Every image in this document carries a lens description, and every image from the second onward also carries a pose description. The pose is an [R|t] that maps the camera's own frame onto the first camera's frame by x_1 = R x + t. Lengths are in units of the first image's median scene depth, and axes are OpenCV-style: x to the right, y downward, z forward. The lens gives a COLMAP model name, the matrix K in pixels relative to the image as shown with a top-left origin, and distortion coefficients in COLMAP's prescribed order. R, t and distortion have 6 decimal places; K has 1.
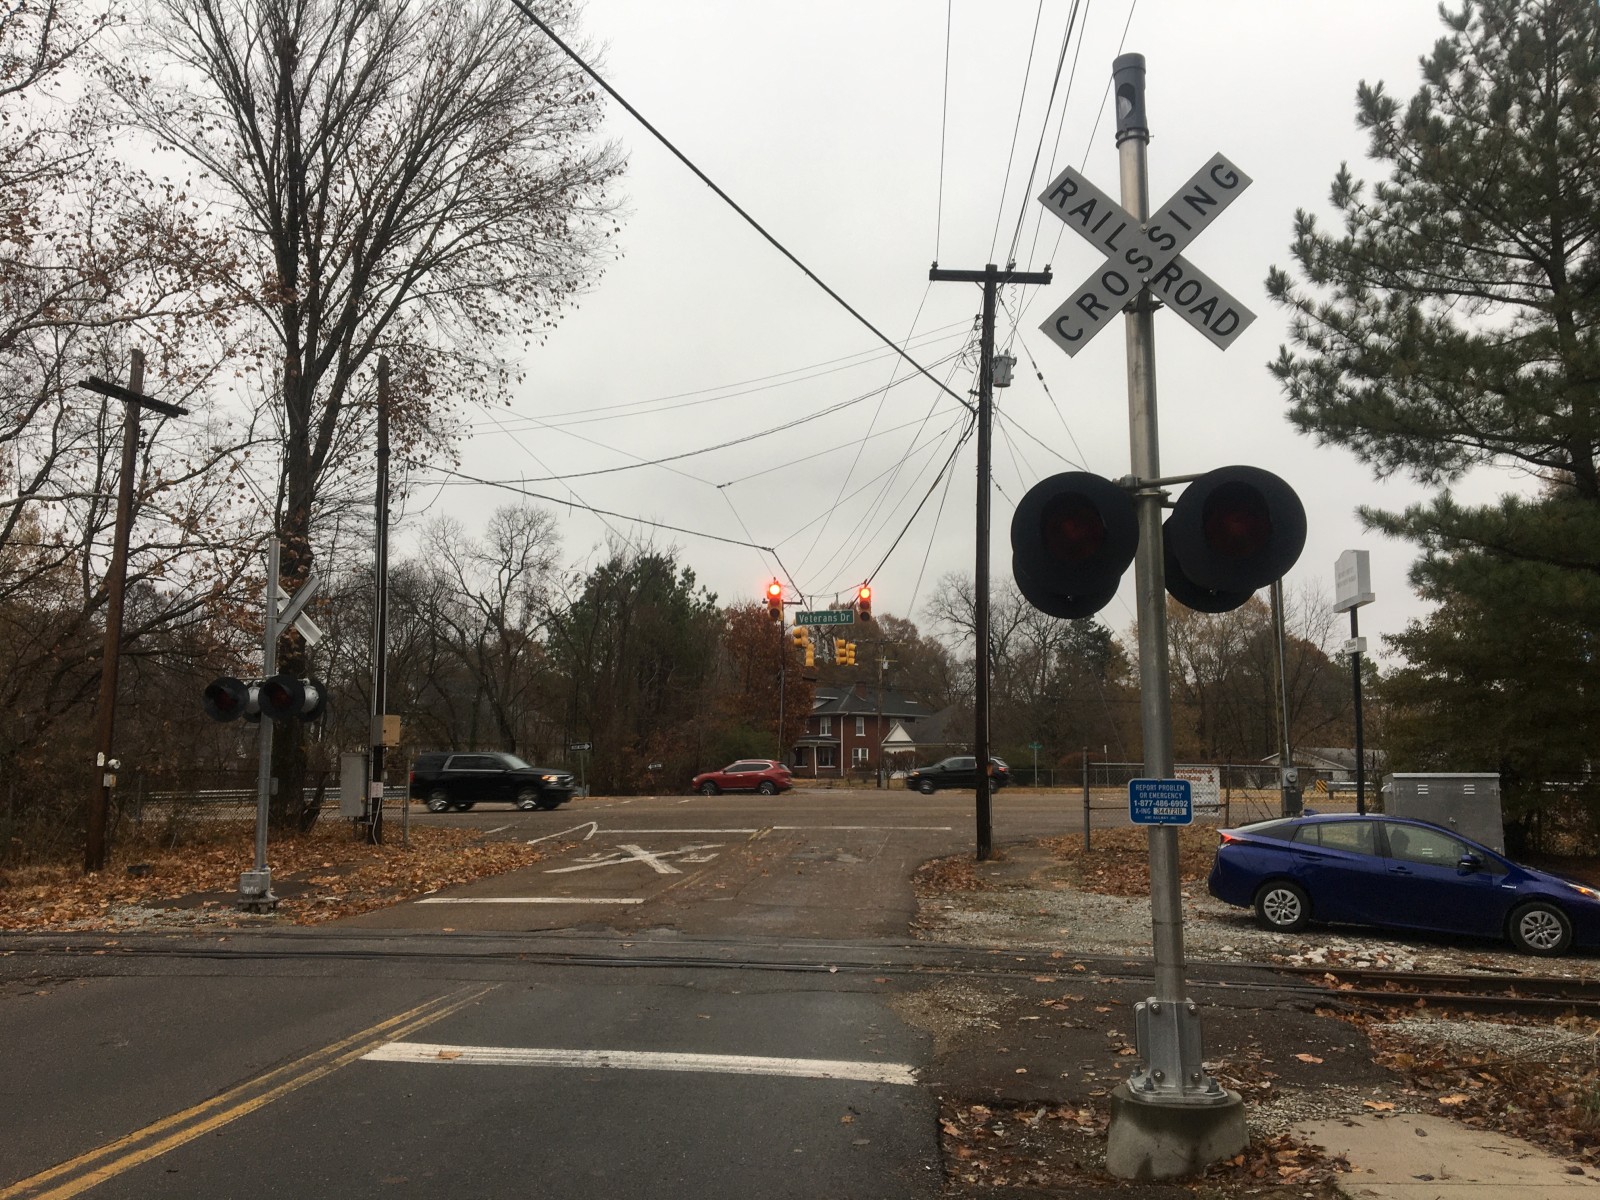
lens RADIAL K [[1354.6, 0, 776.8], [0, 1354.6, 607.4], [0, 0, 1]] dist [0.121306, -0.166311]
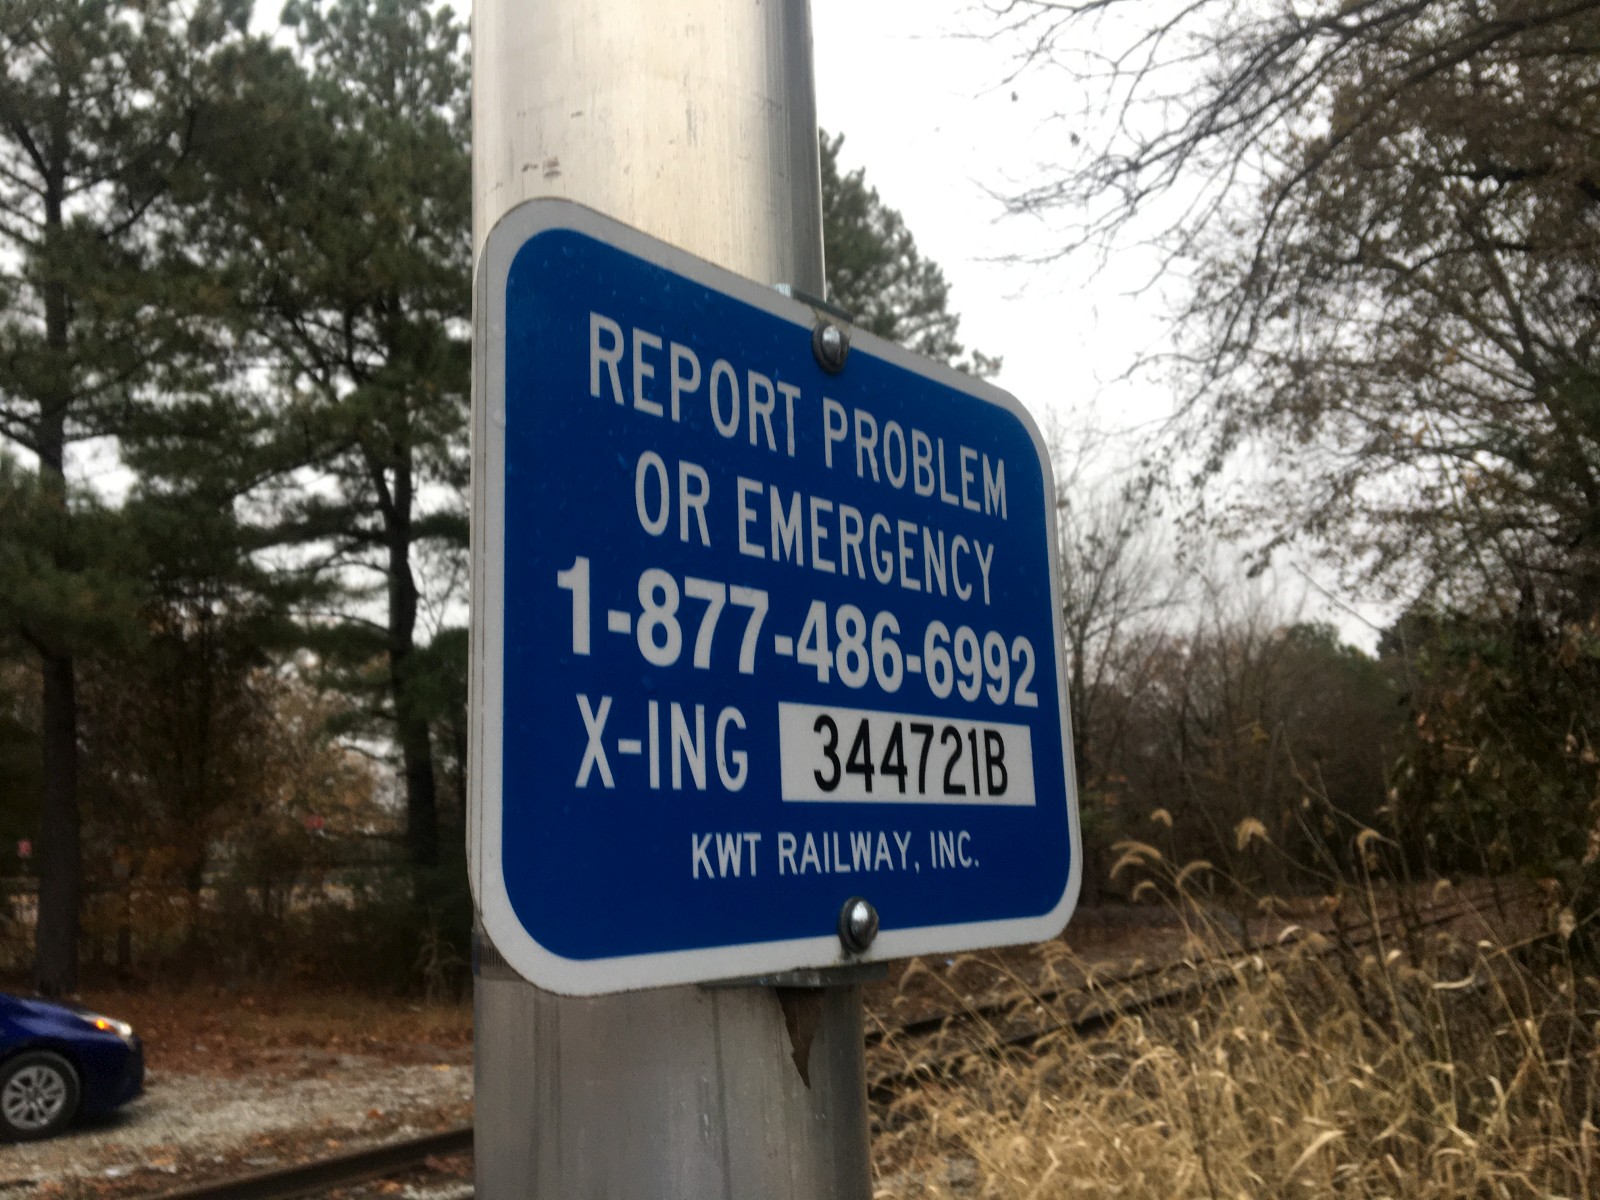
lens RADIAL K [[1369.1, 0, 790.3], [0, 1369.1, 592.9], [0, 0, 1]] dist [0.081913, -0.125490]
pose [[0.410582, 0.163414, 0.897061, 0.133616], [-0.086755, 0.986348, -0.139972, 0.093163], [-0.907687, -0.020354, 0.419153, 0.602287]]
